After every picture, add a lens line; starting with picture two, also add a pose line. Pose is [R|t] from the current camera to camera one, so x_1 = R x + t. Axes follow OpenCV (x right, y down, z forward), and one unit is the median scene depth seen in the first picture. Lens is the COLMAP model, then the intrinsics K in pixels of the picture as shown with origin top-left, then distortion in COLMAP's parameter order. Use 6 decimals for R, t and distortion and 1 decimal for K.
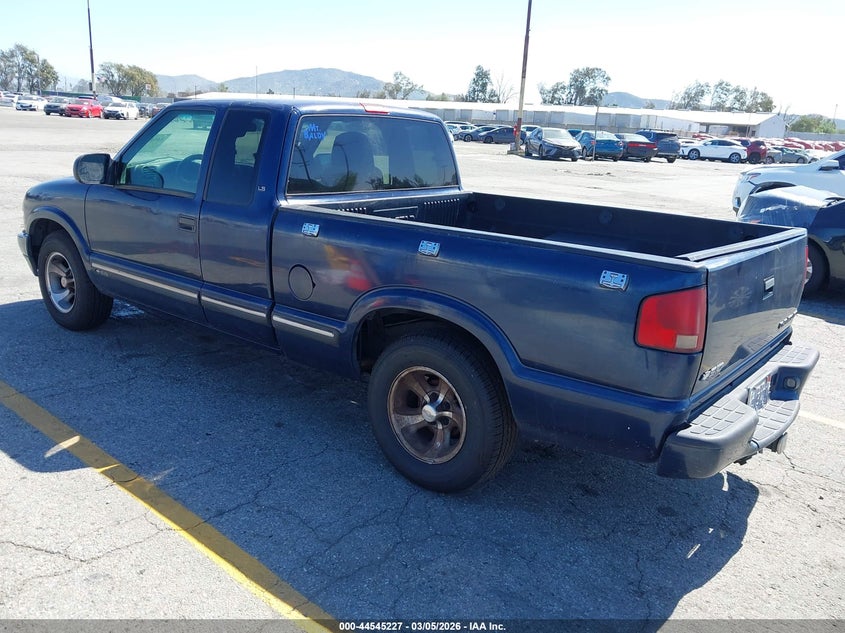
lens RADIAL K [[693.1, 0, 422.5], [0, 693.1, 316.5], [0, 0, 1]] dist [0.004759, -0.002779]
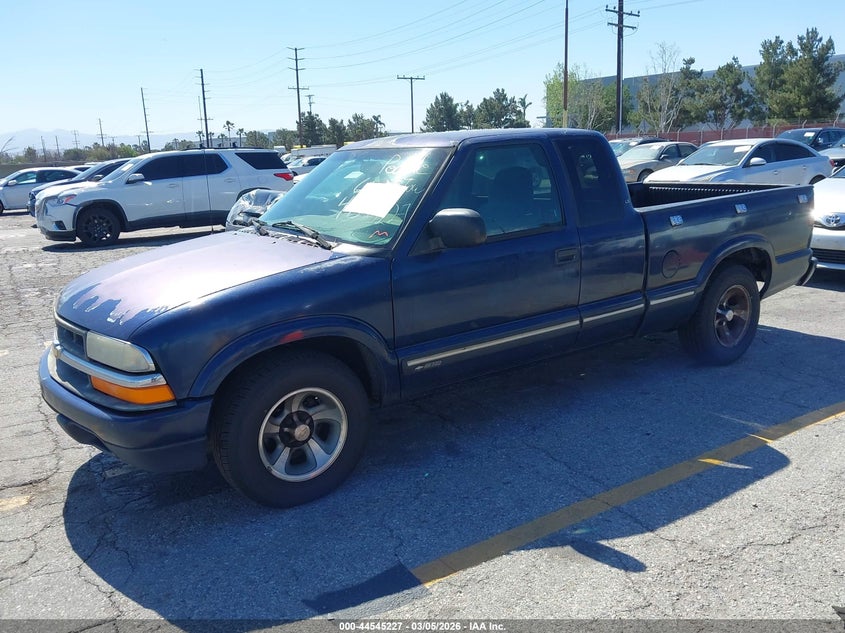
lens RADIAL K [[673.2, 0, 422.5], [0, 673.2, 316.5], [0, 0, 1]] dist [0.002688, -0.002100]
pose [[0.321235, -0.289843, 0.901554, -1.317298], [0.307777, 0.932283, 0.190057, -0.301597], [-0.895590, 0.216425, 0.388689, 0.843279]]
